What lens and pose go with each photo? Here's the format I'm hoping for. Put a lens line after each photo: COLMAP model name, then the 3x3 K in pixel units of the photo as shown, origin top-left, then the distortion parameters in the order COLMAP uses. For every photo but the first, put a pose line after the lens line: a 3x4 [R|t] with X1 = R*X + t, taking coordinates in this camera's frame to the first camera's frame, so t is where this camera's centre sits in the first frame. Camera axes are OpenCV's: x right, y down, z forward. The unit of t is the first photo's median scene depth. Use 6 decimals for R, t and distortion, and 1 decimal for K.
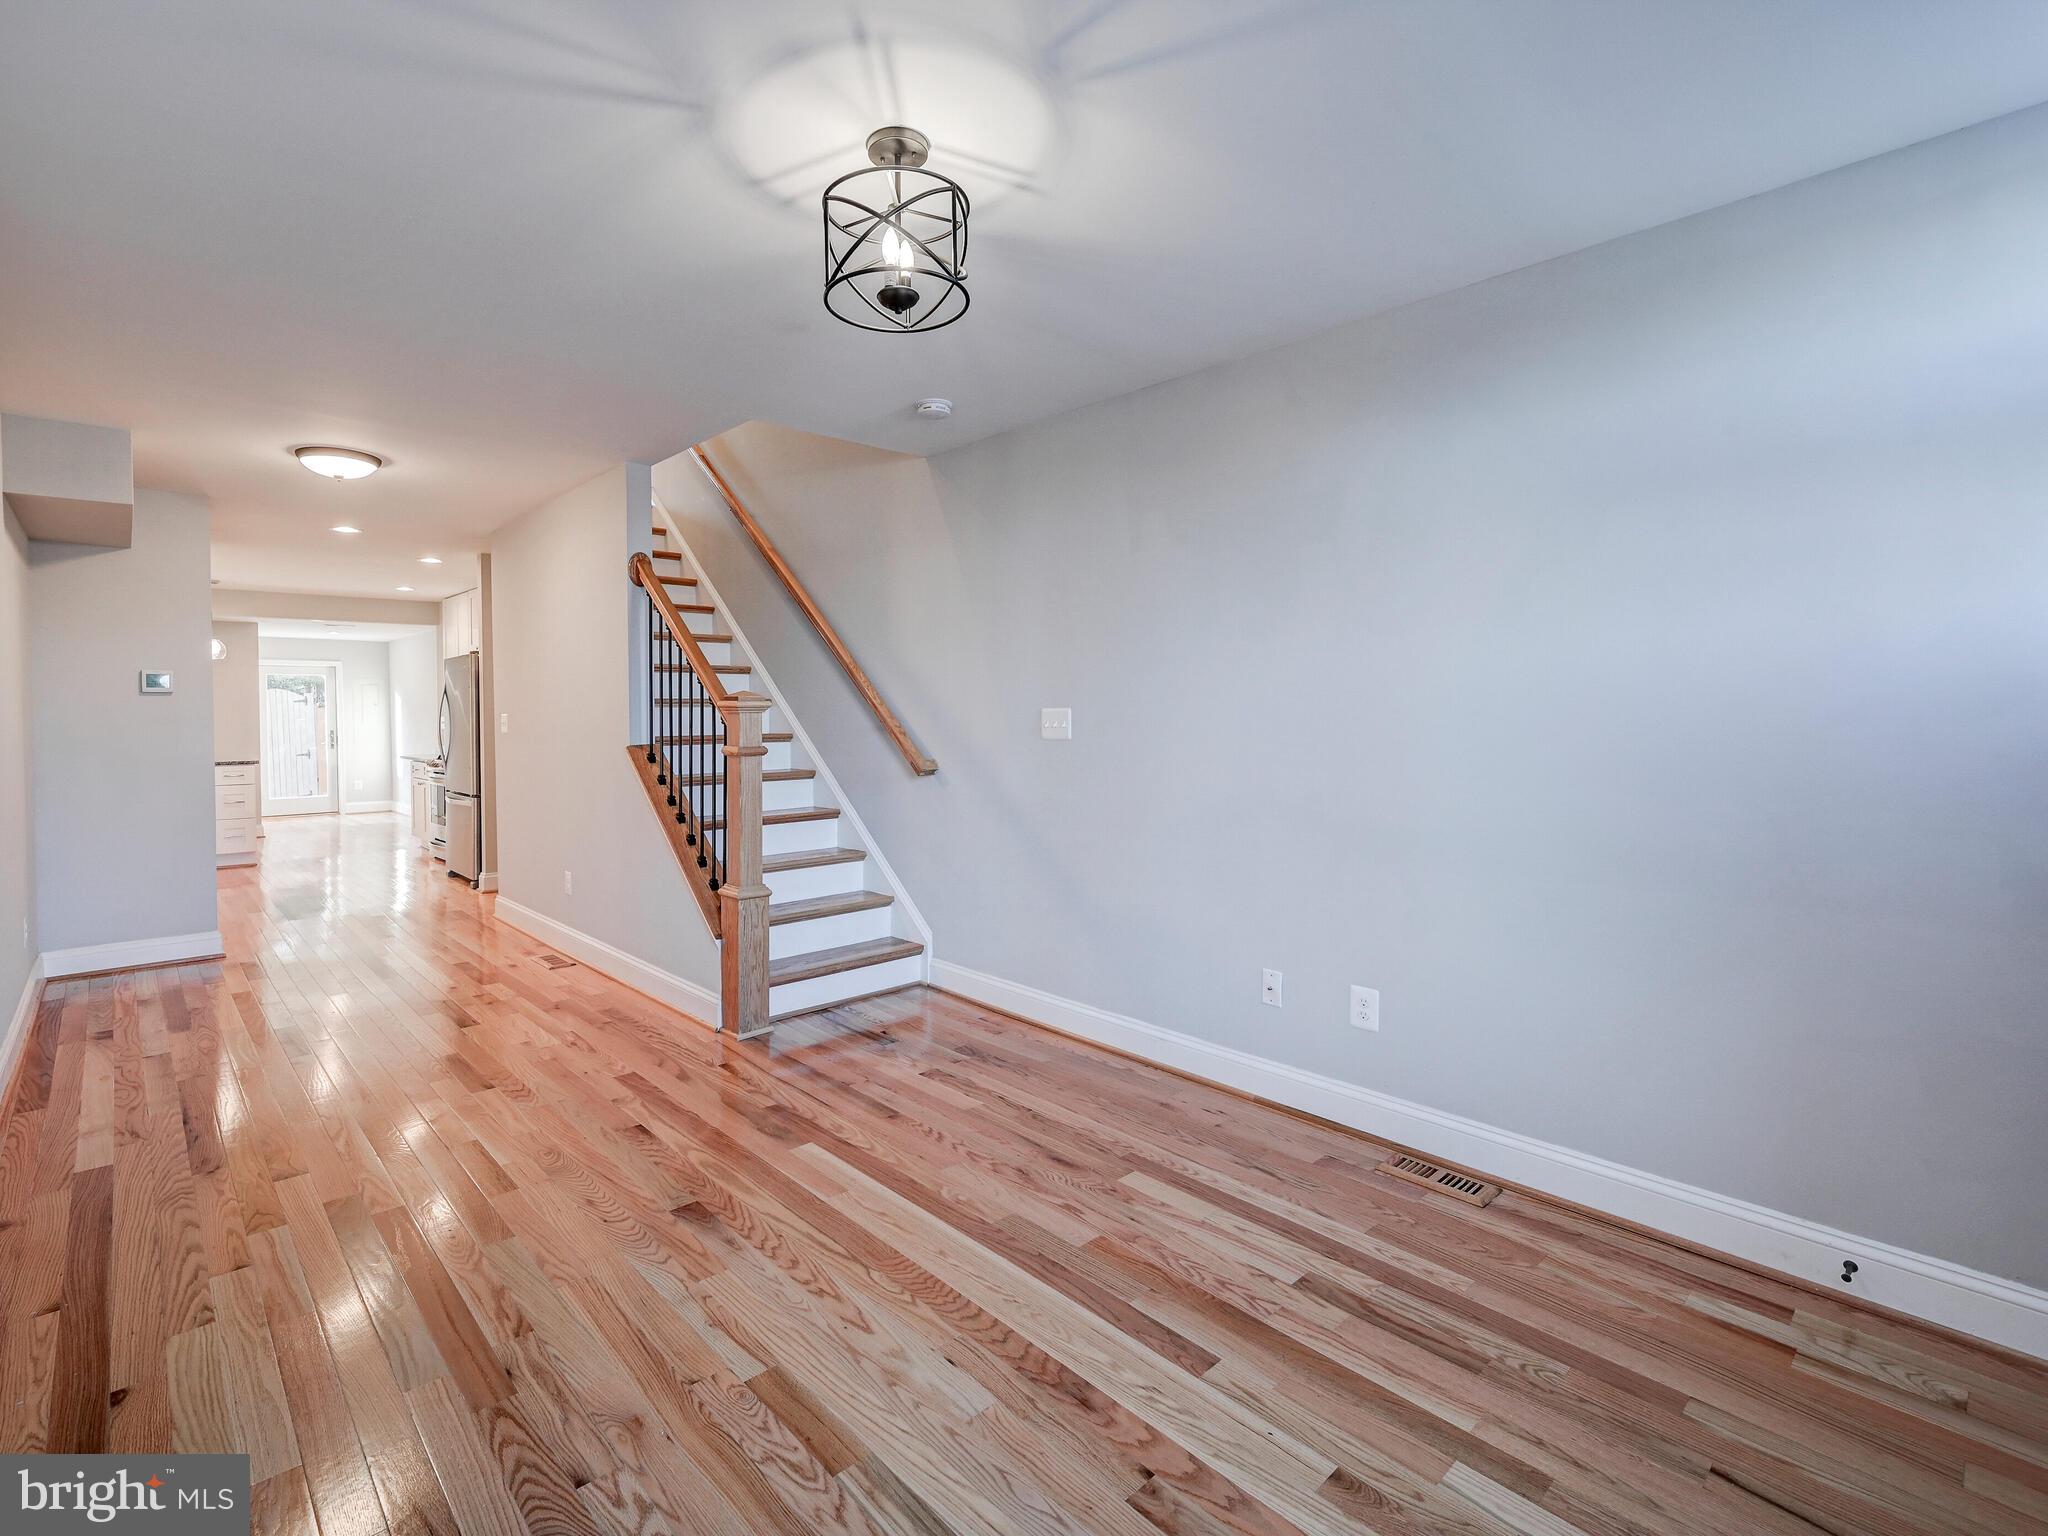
lens RADIAL K [[910.2, 0, 1024.0], [0, 910.2, 768.0], [0, 0, 1]] dist [0.000993, 0.000715]
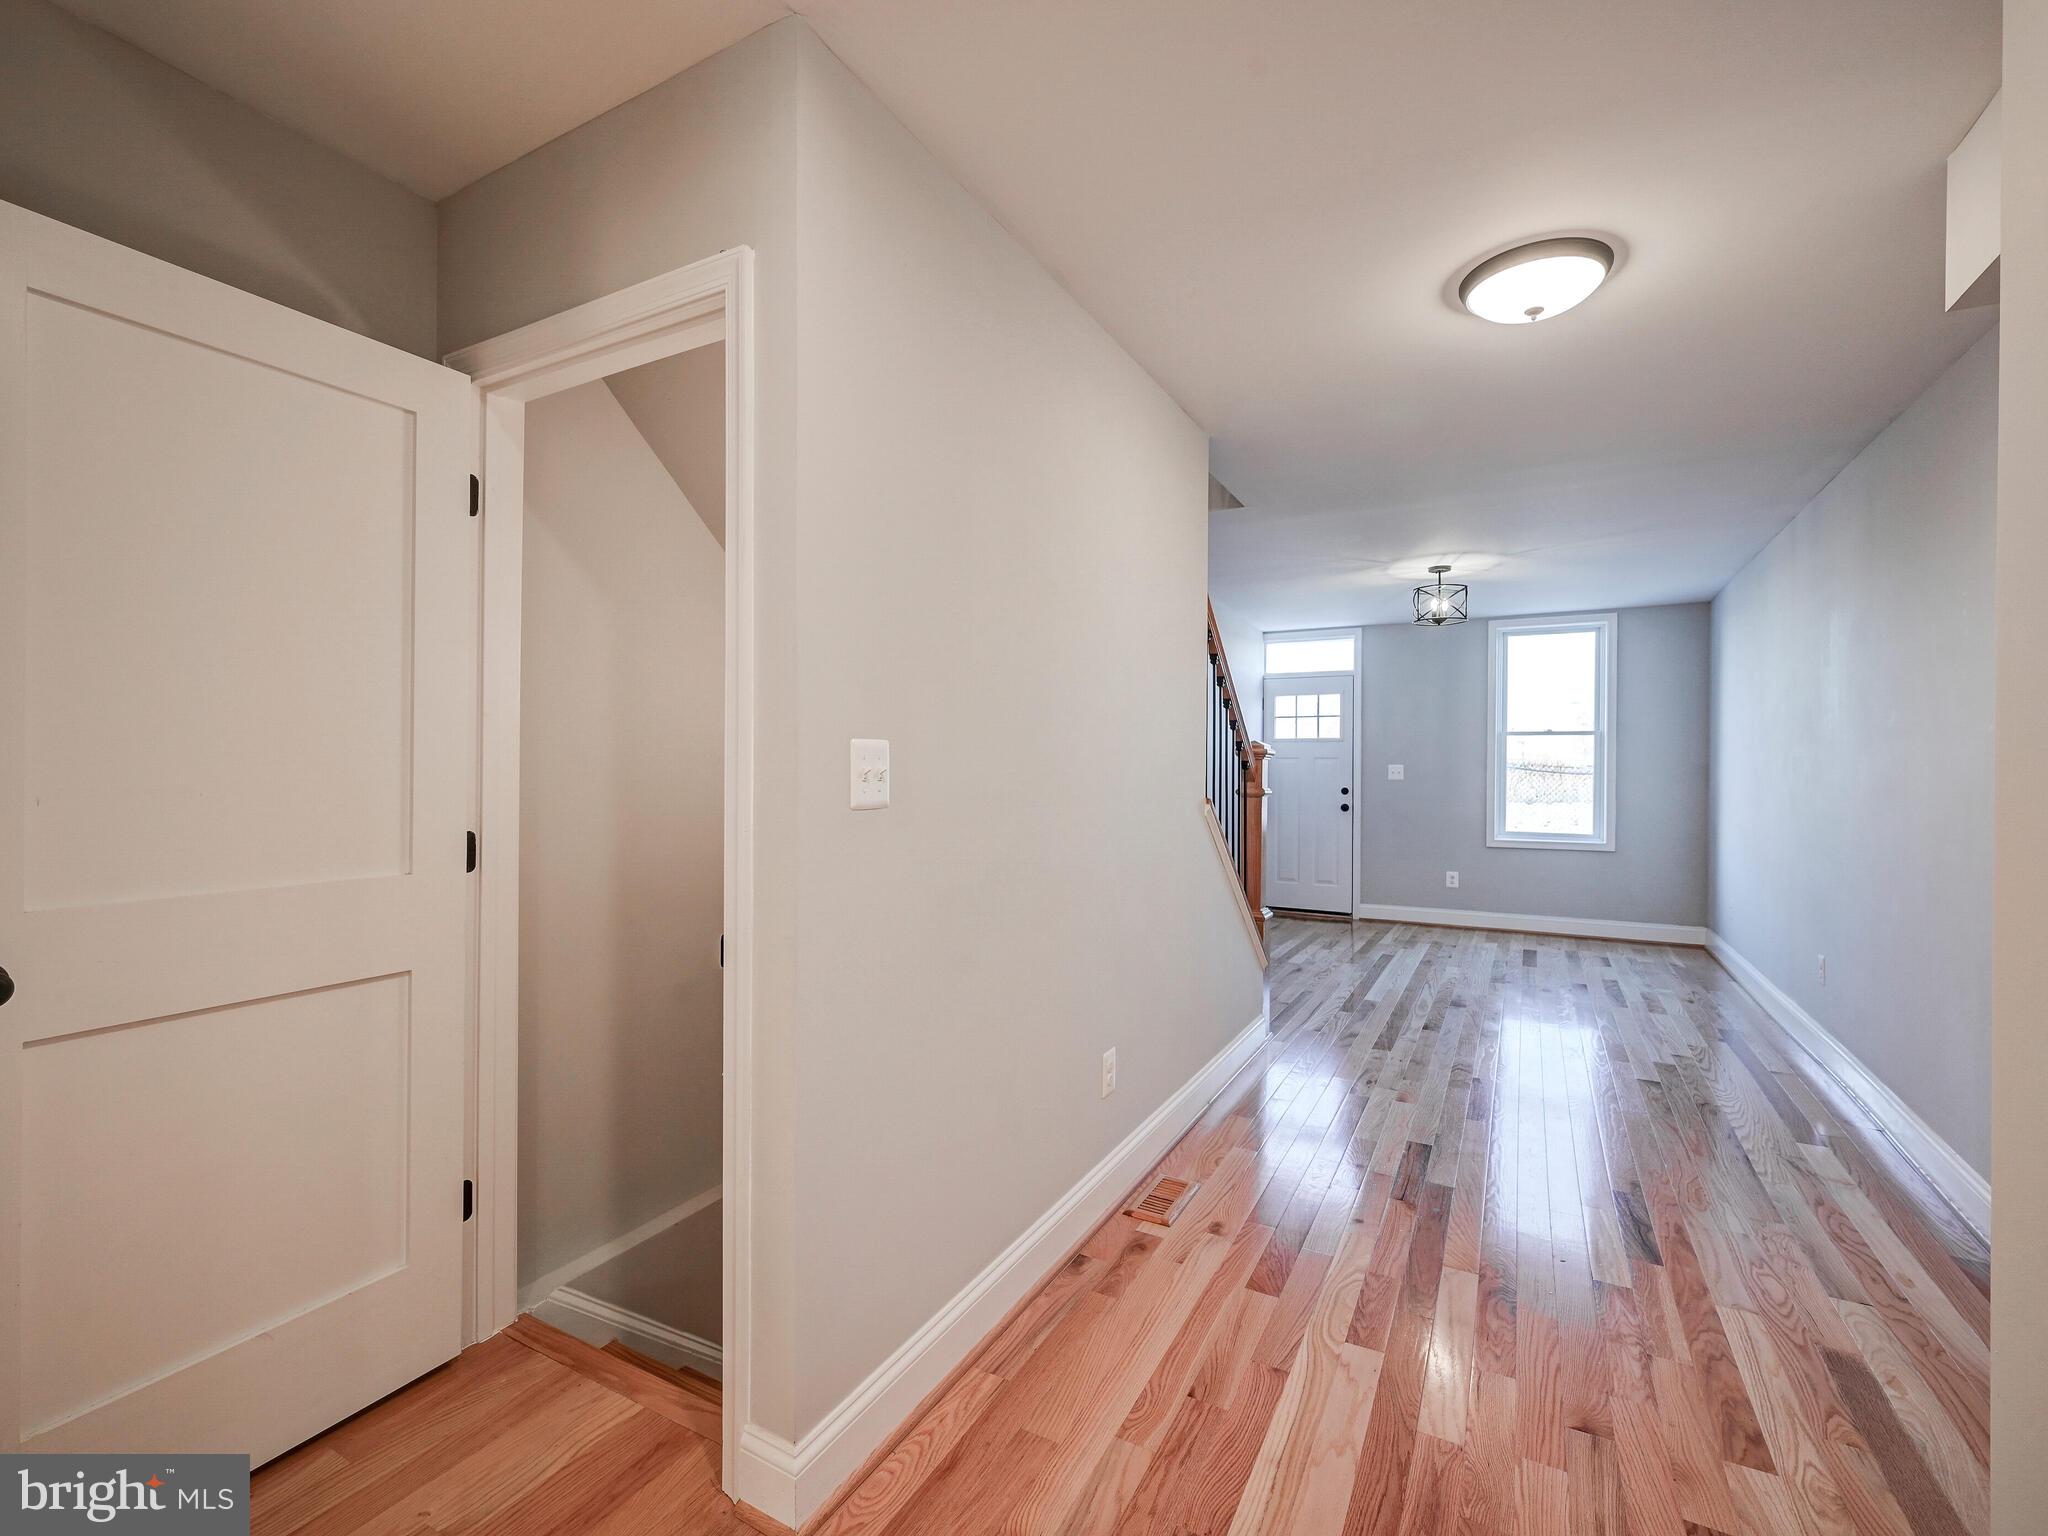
lens RADIAL K [[910.2, 0, 1024.0], [0, 910.2, 768.0], [0, 0, 1]] dist [0.000993, 0.000715]
pose [[-0.273166, 0.001799, 0.961965, -1.518245], [0.060743, 0.998035, 0.015383, -0.077632], [-0.960047, 0.062635, -0.272738, 1.826737]]
